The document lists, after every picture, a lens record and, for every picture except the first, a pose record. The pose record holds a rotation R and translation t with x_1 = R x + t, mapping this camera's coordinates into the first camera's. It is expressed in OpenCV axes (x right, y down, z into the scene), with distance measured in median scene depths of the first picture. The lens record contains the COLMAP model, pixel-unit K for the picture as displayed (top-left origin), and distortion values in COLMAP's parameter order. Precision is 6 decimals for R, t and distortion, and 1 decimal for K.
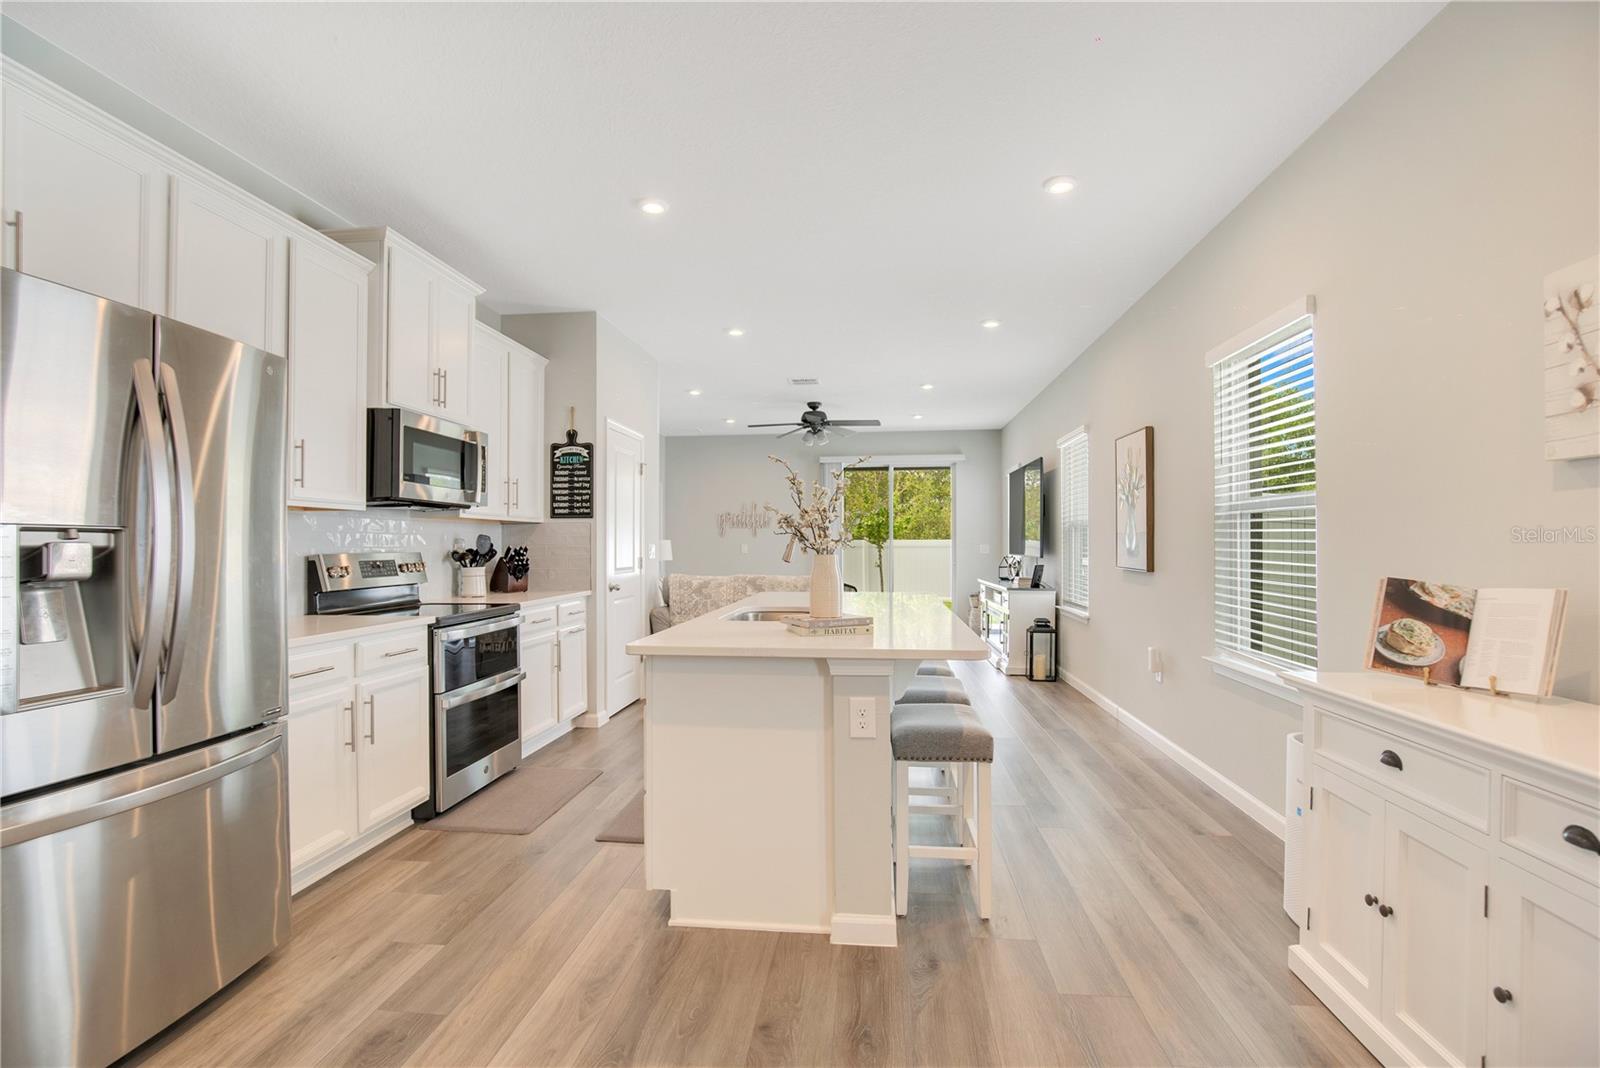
lens RADIAL K [[756.5, 0, 804.1], [0, 756.5, 546.6], [0, 0, 1]] dist [-0.024897, 0.000884]
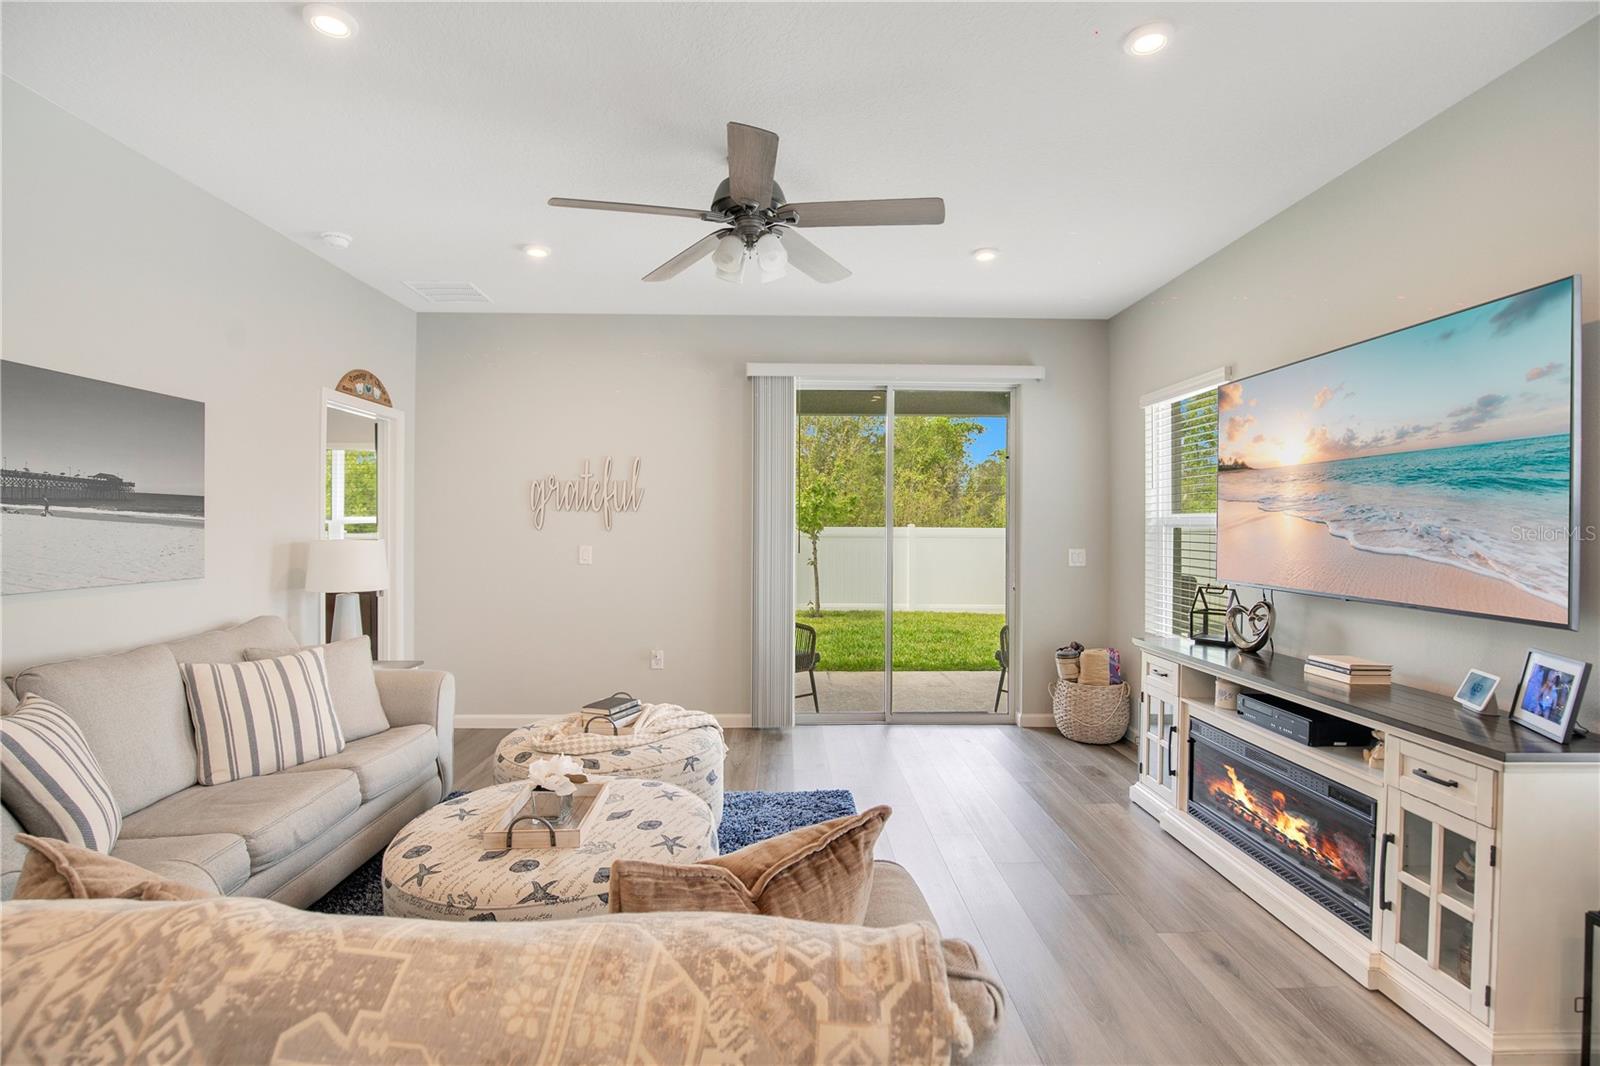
lens RADIAL K [[756.5, 0, 794.2], [0, 756.5, 518.3], [0, 0, 1]] dist [-0.024897, 0.000884]
pose [[0.993399, 0.009860, 0.114282, -0.009338], [-0.008390, 0.999876, -0.013335, -0.046389], [-0.114399, 0.012288, 0.993359, 1.637294]]
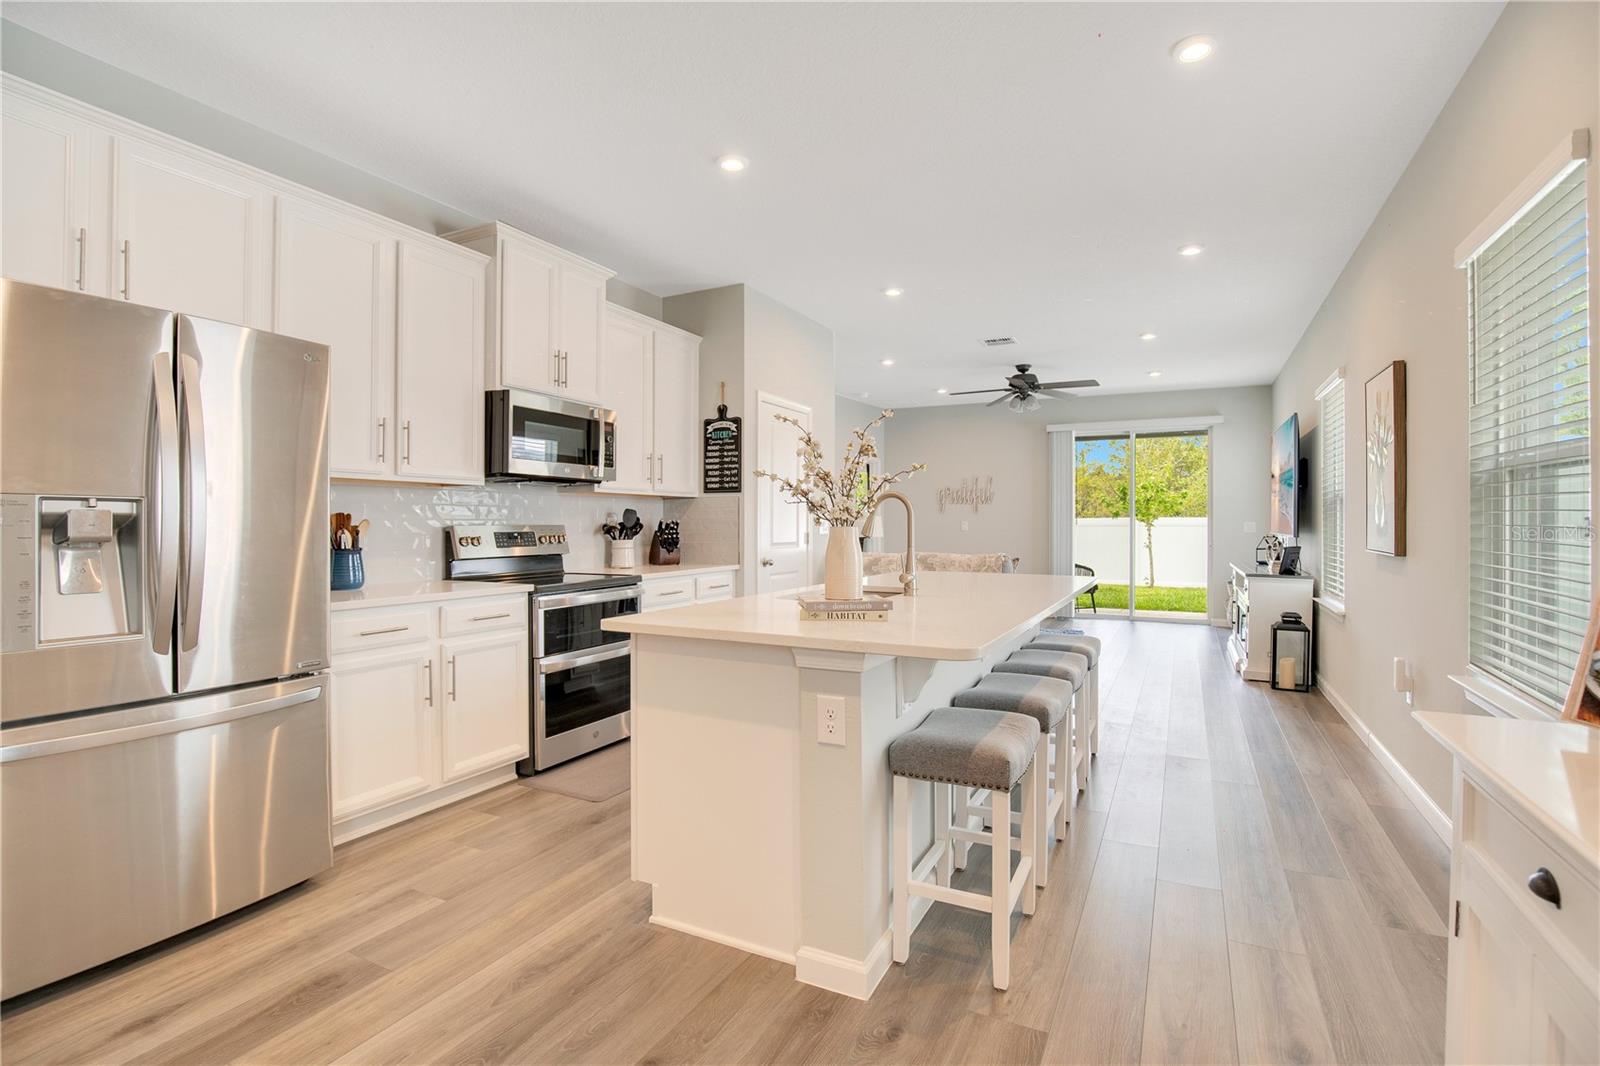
lens RADIAL K [[756.5, 0, 811.5], [0, 756.5, 531.4], [0, 0, 1]] dist [-0.024897, 0.000884]
pose [[0.934998, 0.007525, -0.354572, 0.247551], [-0.004422, 0.999945, 0.009560, 0.005977], [0.354624, -0.007371, 0.934980, 0.147039]]
